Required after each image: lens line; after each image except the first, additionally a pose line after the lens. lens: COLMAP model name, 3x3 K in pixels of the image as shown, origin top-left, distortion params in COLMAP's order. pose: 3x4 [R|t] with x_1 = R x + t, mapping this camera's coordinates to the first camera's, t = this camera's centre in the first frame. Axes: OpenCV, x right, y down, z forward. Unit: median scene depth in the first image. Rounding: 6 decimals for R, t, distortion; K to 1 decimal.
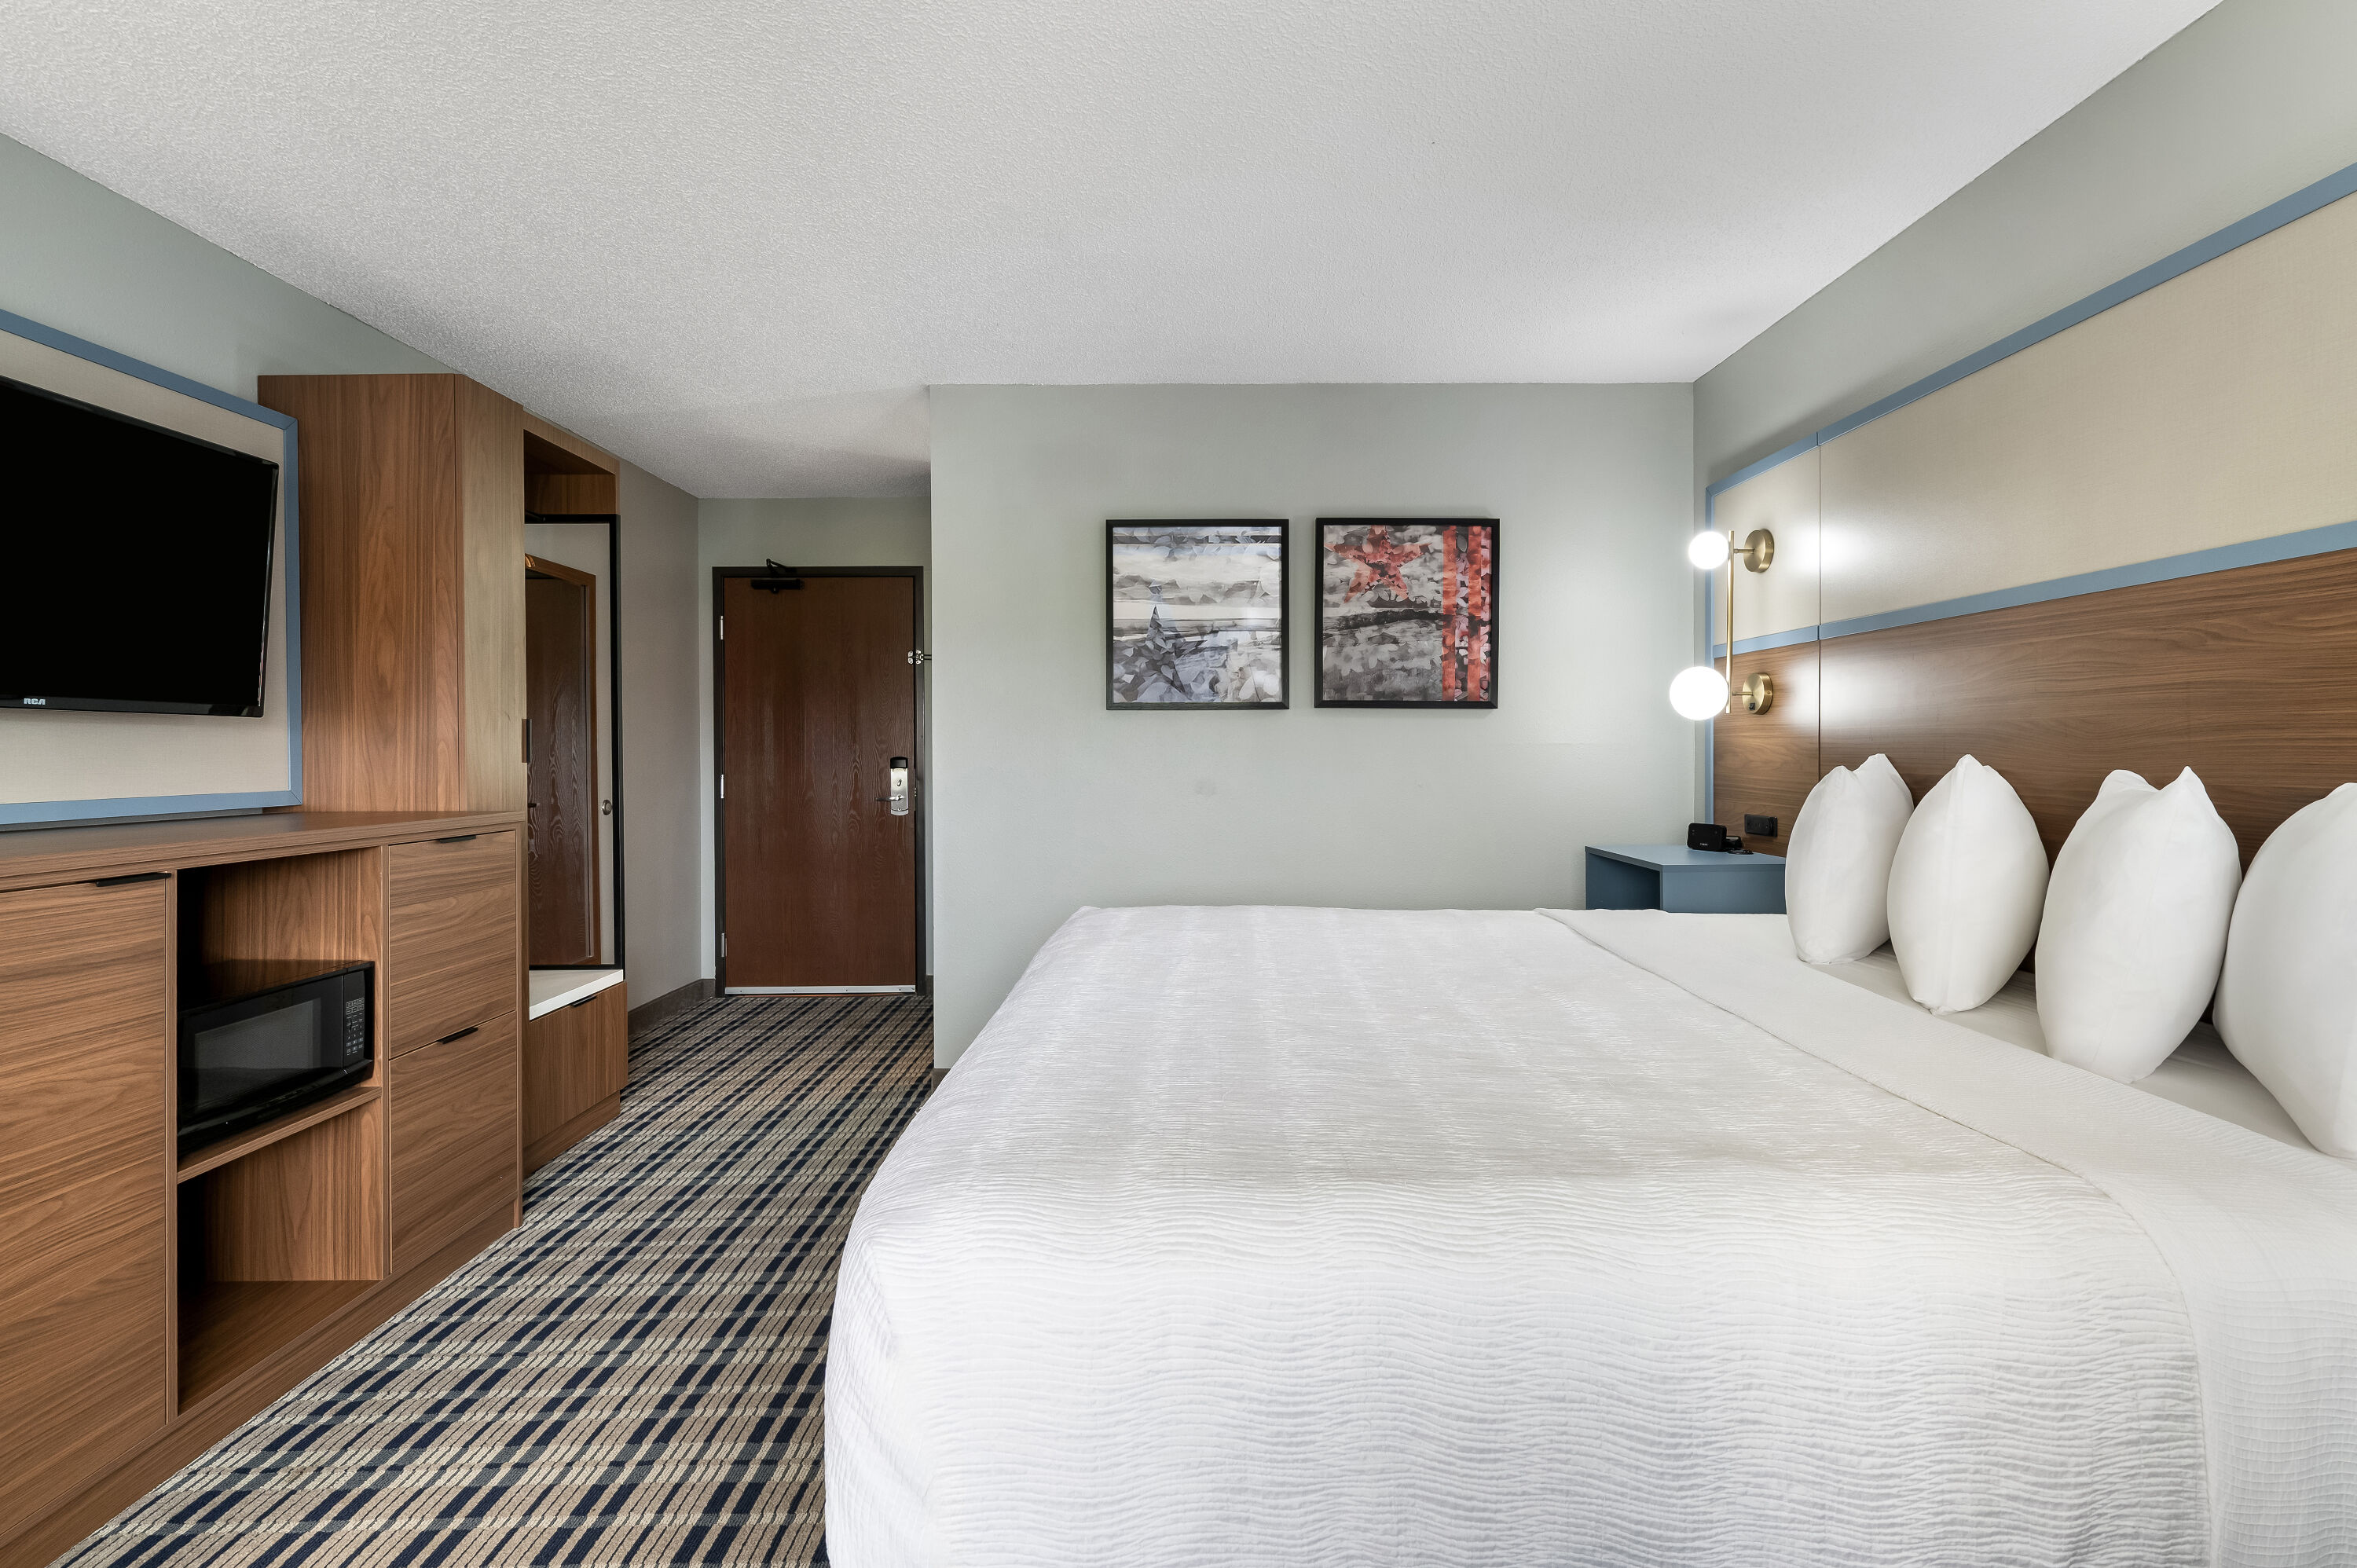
lens RADIAL K [[1071.4, 0, 1194.0], [0, 1071.4, 761.9], [0, 0, 1]] dist [0.012668, -0.000173]
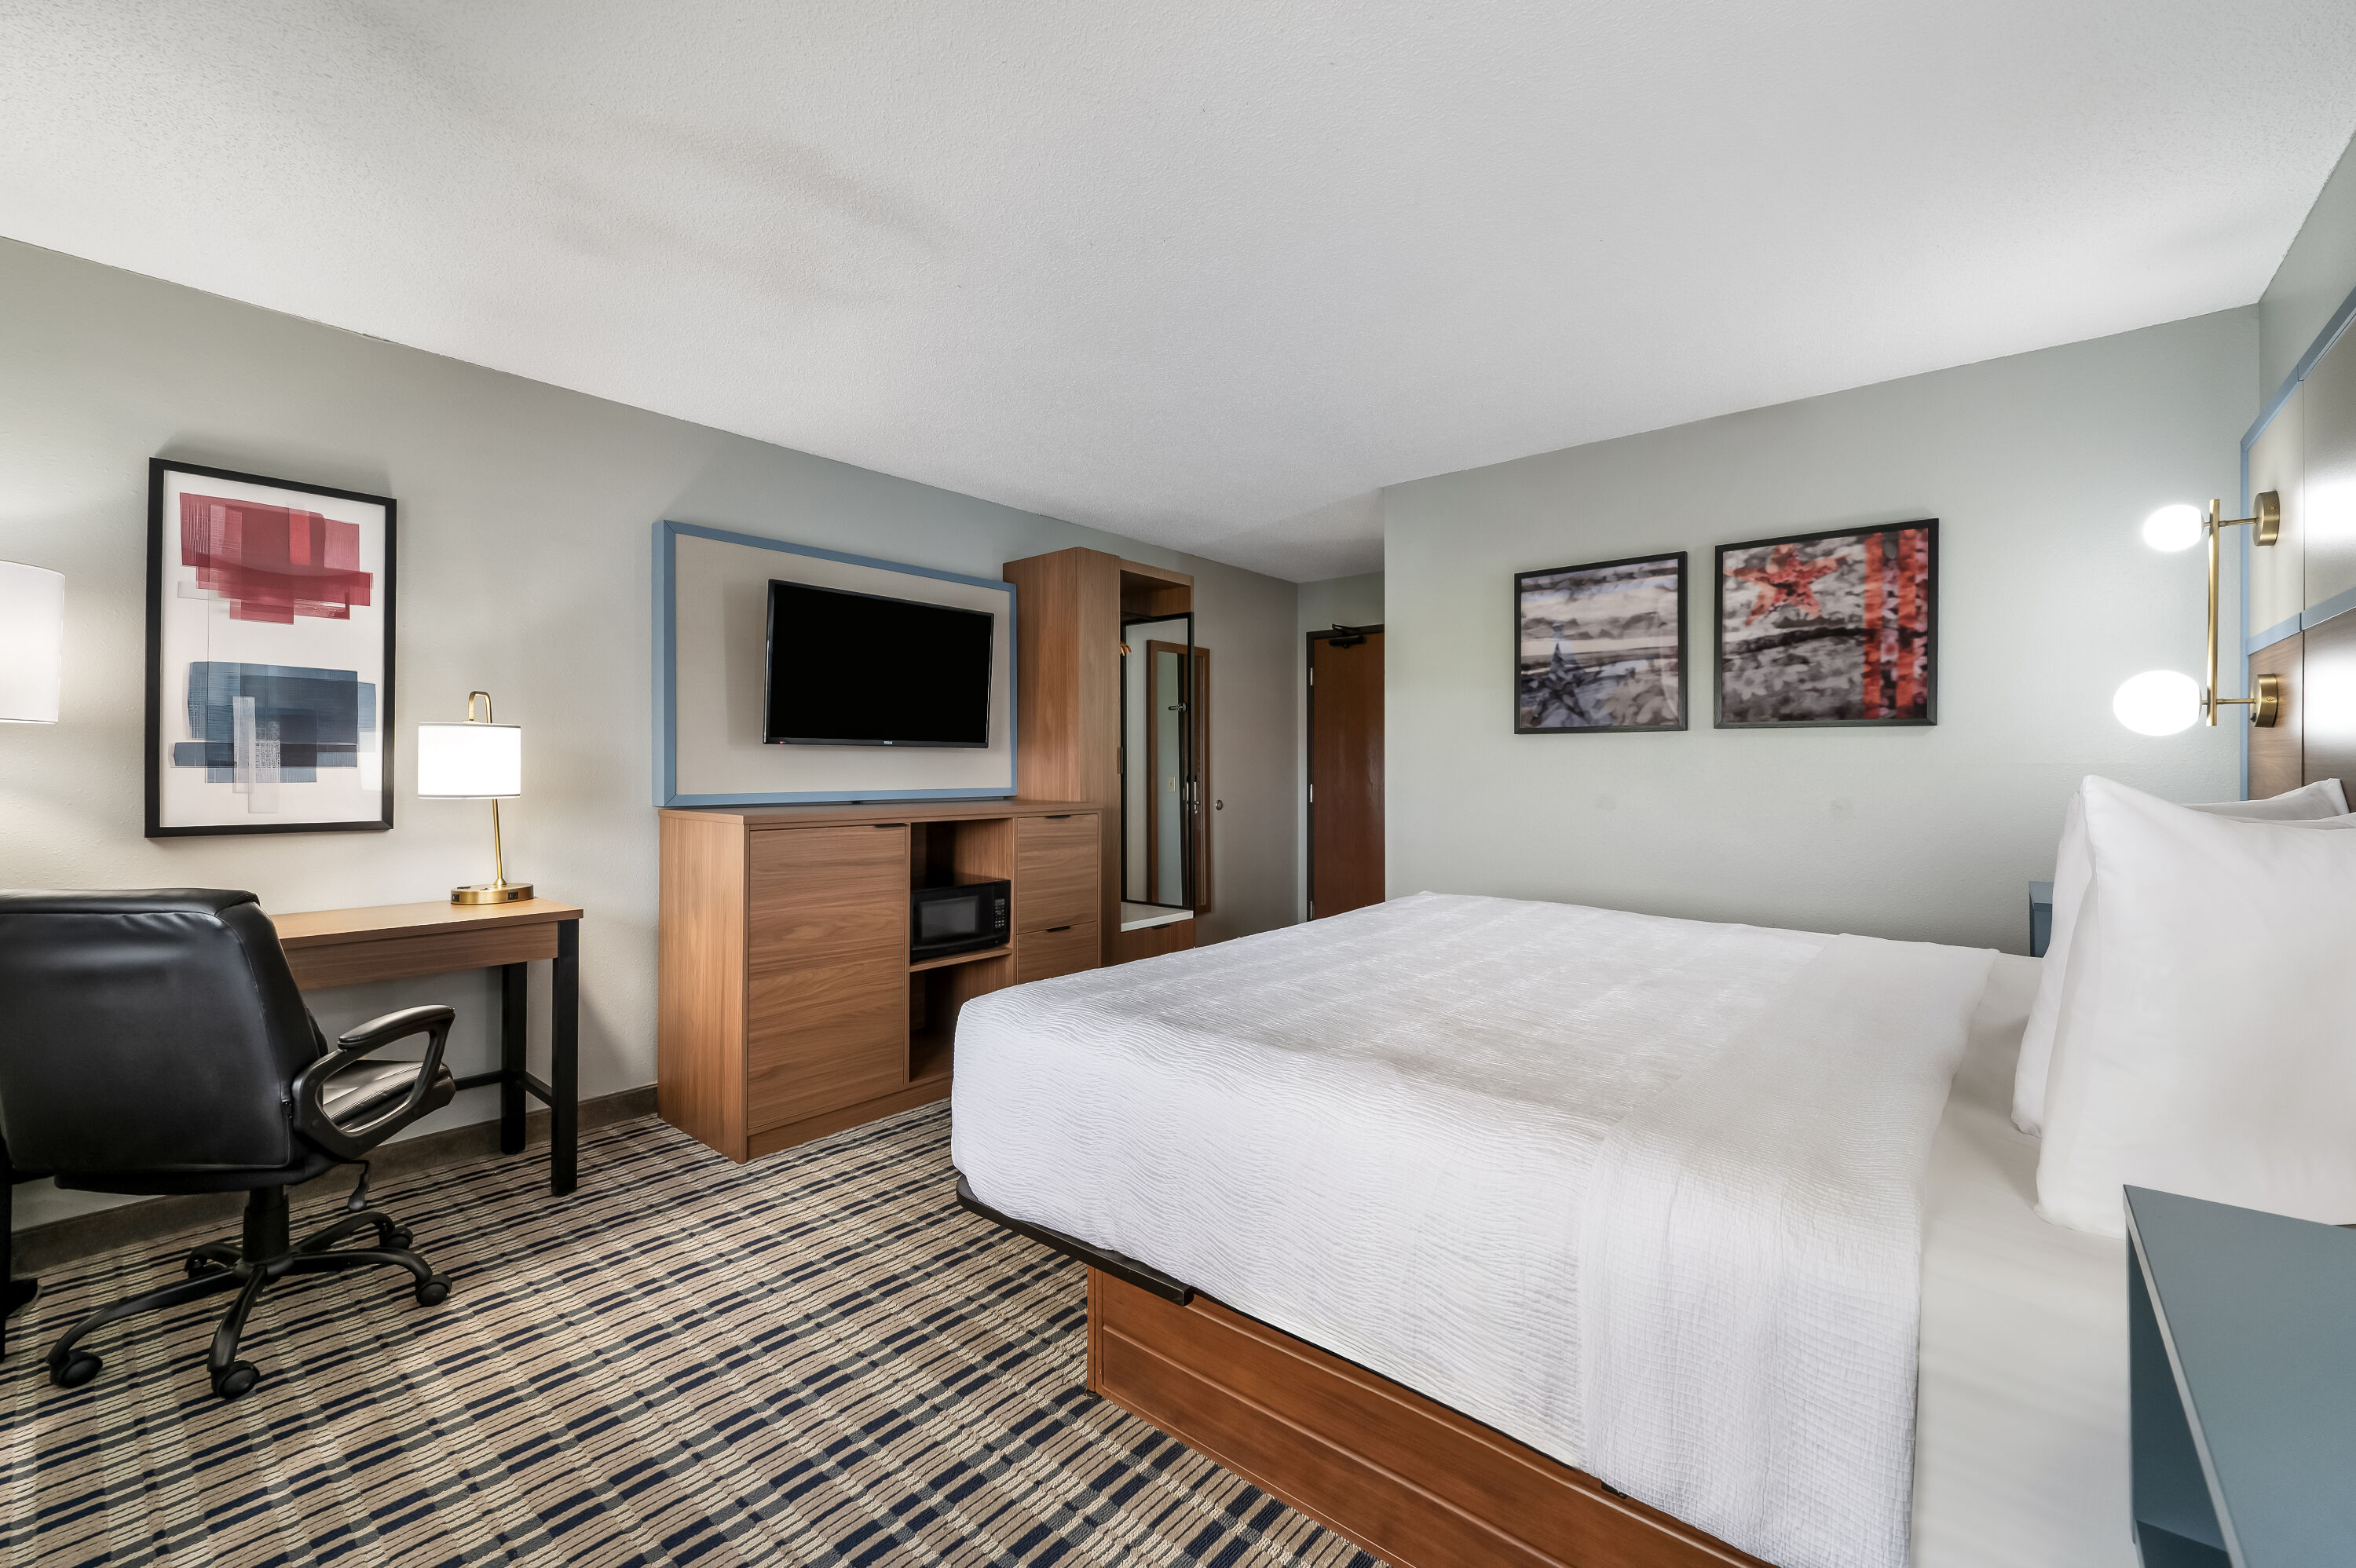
lens RADIAL K [[954.0, 0, 1192.8], [0, 954.0, 776.0], [0, 0, 1]] dist [-0.001257, 0.000362]
pose [[0.756995, 0.014858, -0.653251, 0.335721], [-0.014411, 0.999878, 0.006042, -0.004574], [0.653261, 0.004841, 0.757117, -0.019522]]
